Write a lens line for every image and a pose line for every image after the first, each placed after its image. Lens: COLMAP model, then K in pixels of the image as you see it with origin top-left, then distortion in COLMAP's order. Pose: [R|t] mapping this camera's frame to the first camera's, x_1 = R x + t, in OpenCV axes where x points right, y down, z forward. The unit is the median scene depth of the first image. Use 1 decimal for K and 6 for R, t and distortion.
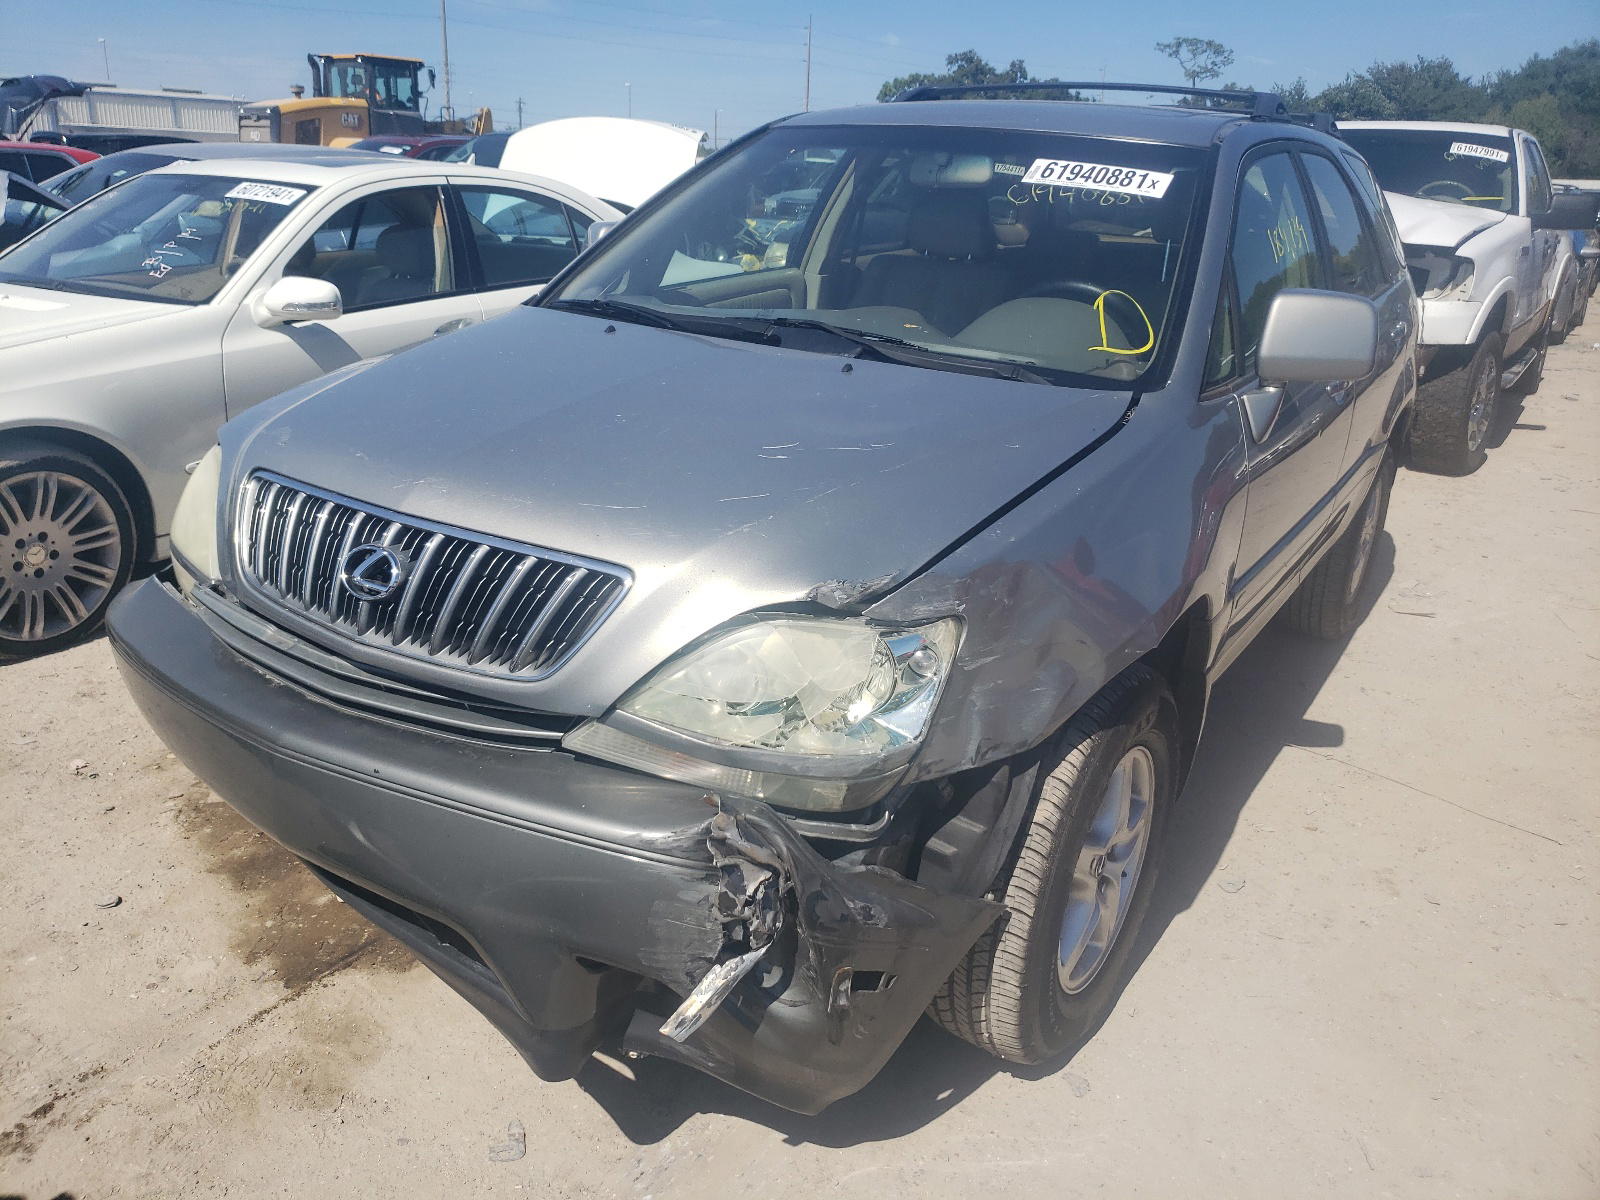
lens RADIAL K [[1450.6, 0, 794.8], [0, 1450.6, 599.4], [0, 0, 1]] dist [0.051430, -0.062380]
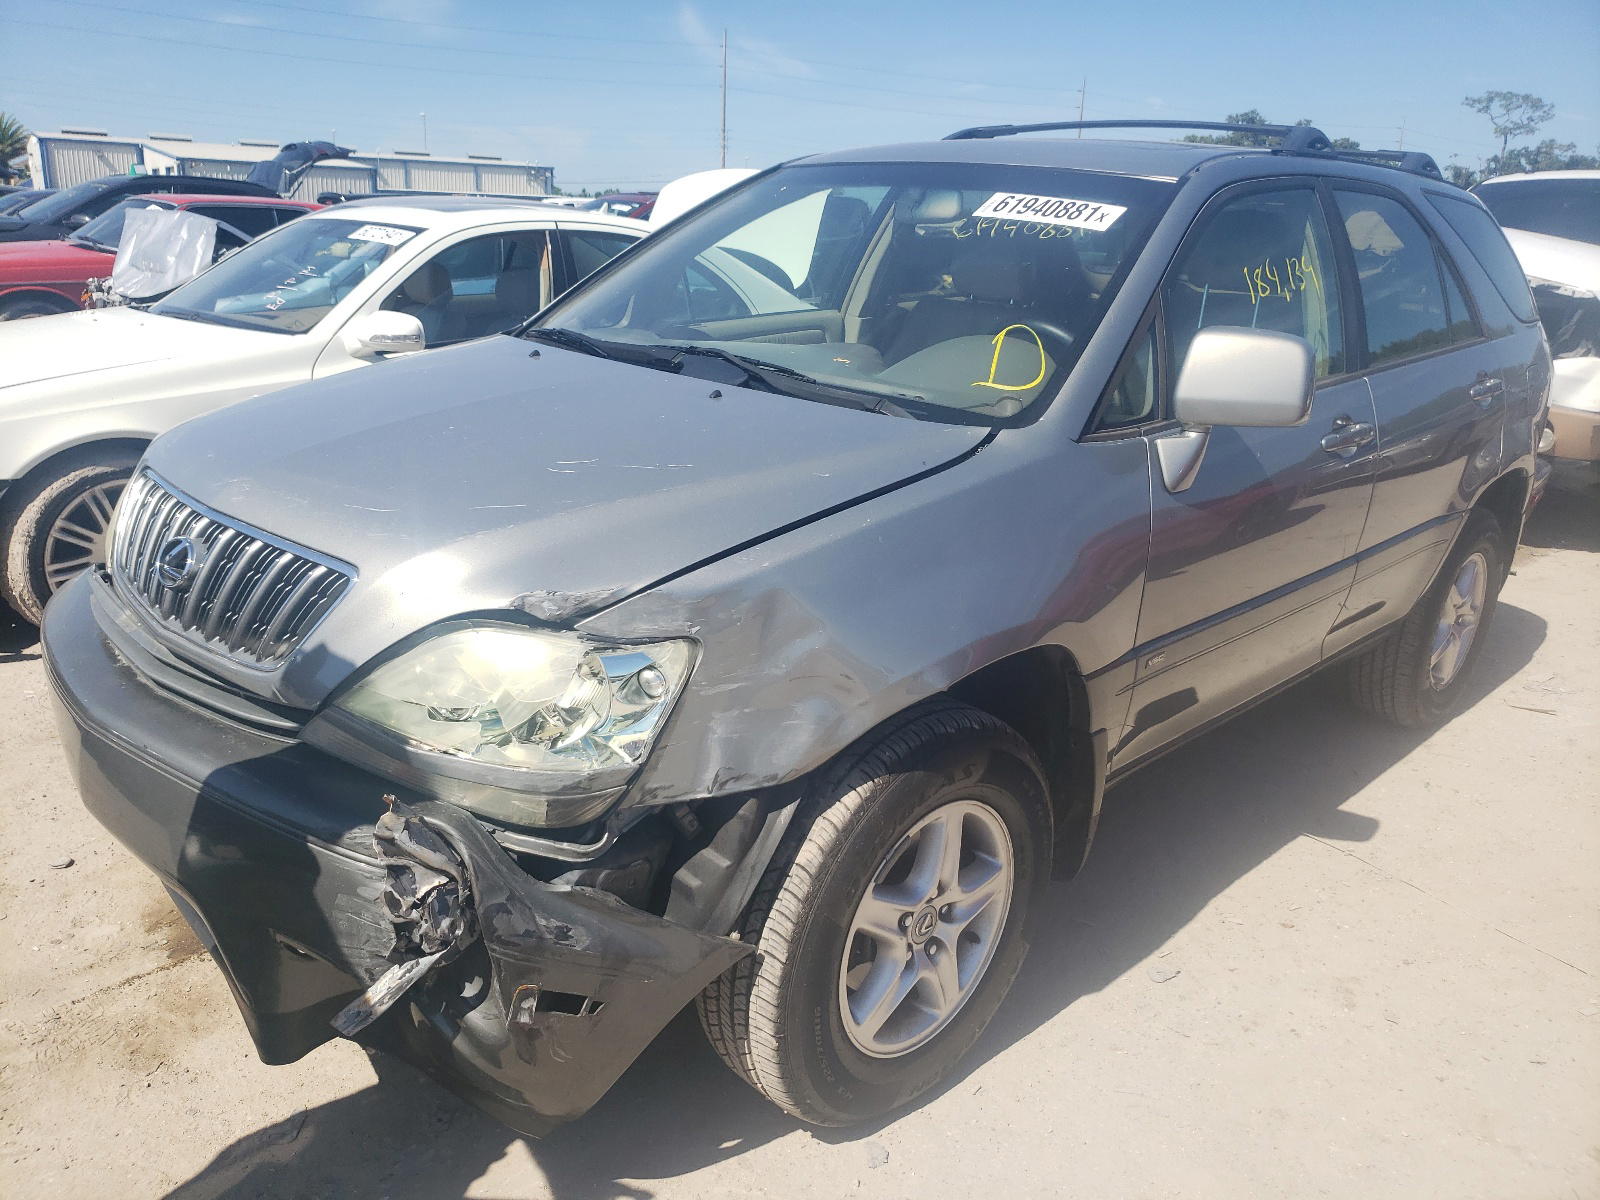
lens RADIAL K [[1450.6, 0, 794.8], [0, 1450.6, 599.4], [0, 0, 1]] dist [0.051430, -0.062380]
pose [[0.972570, 0.060275, -0.224666, 0.368890], [-0.070109, 0.996888, -0.036047, 0.014578], [0.221794, 0.050810, 0.973769, 0.060952]]
